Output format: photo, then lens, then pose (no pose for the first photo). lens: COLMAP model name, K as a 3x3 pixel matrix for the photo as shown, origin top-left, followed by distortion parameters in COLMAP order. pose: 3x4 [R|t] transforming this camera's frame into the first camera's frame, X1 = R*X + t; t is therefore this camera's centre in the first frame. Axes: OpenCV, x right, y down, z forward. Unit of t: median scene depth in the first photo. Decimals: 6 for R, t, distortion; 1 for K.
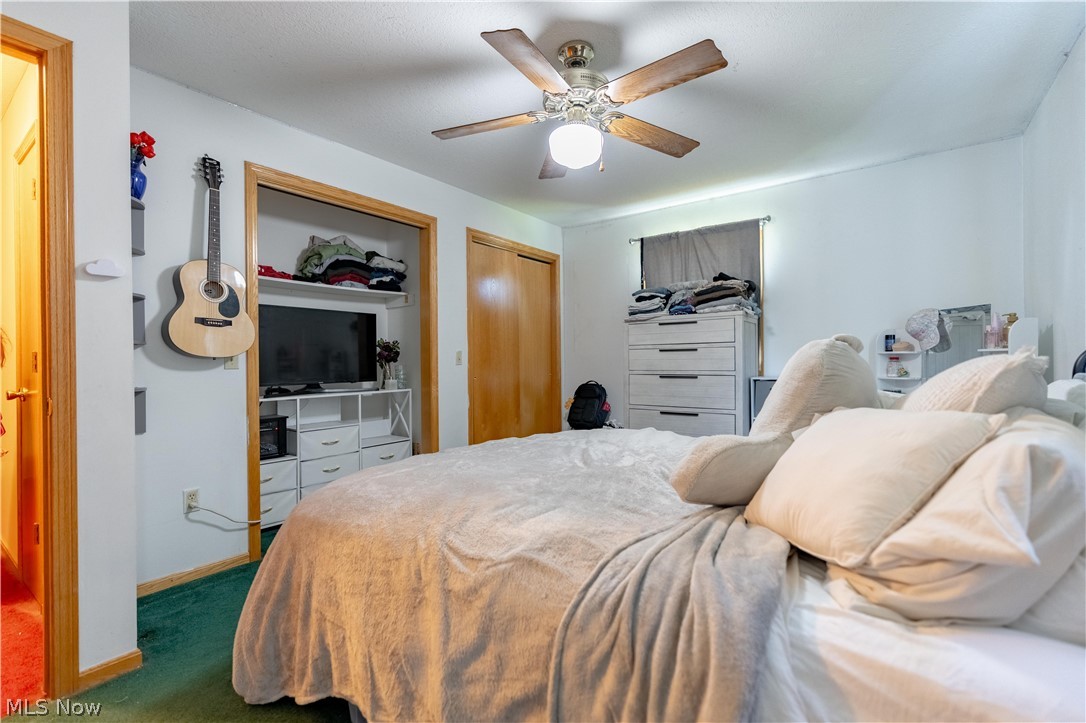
lens RADIAL K [[484.2, 0, 543.6], [0, 484.2, 362.5], [0, 0, 1]] dist [-0.005253, 0.000648]
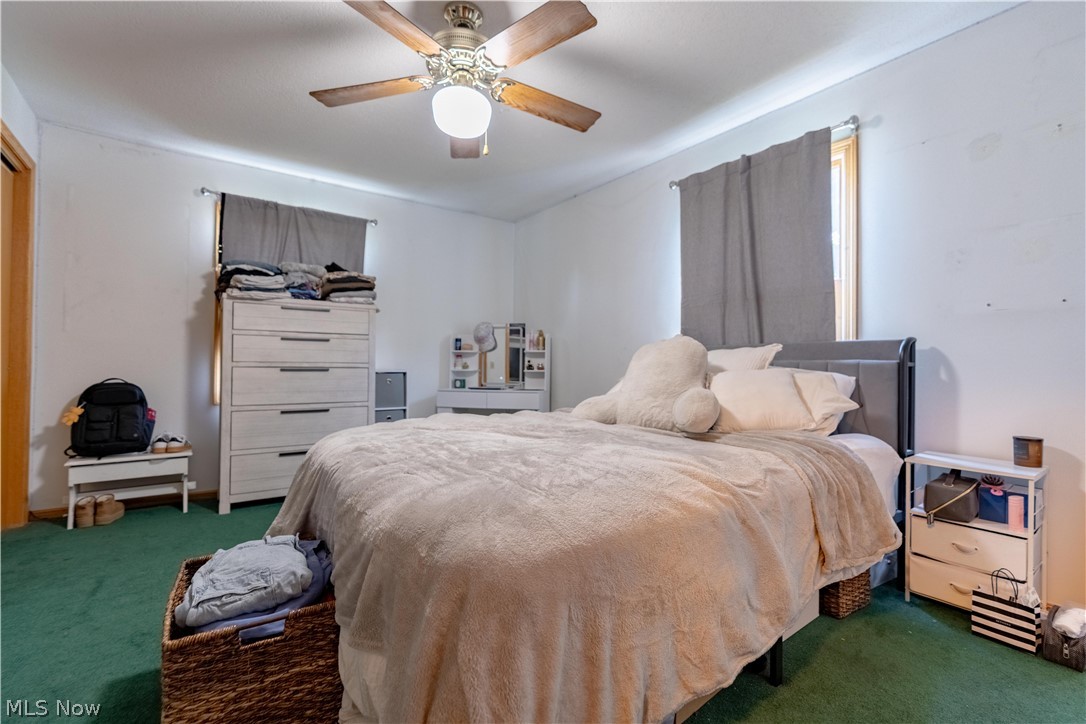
lens RADIAL K [[484.2, 0, 541.9], [0, 484.2, 363.3], [0, 0, 1]] dist [-0.005253, 0.000648]
pose [[0.301976, 0.018978, 0.953127, -0.432543], [-0.008727, 0.999815, -0.017143, 0.029288], [-0.953276, -0.003141, 0.302086, 0.318776]]
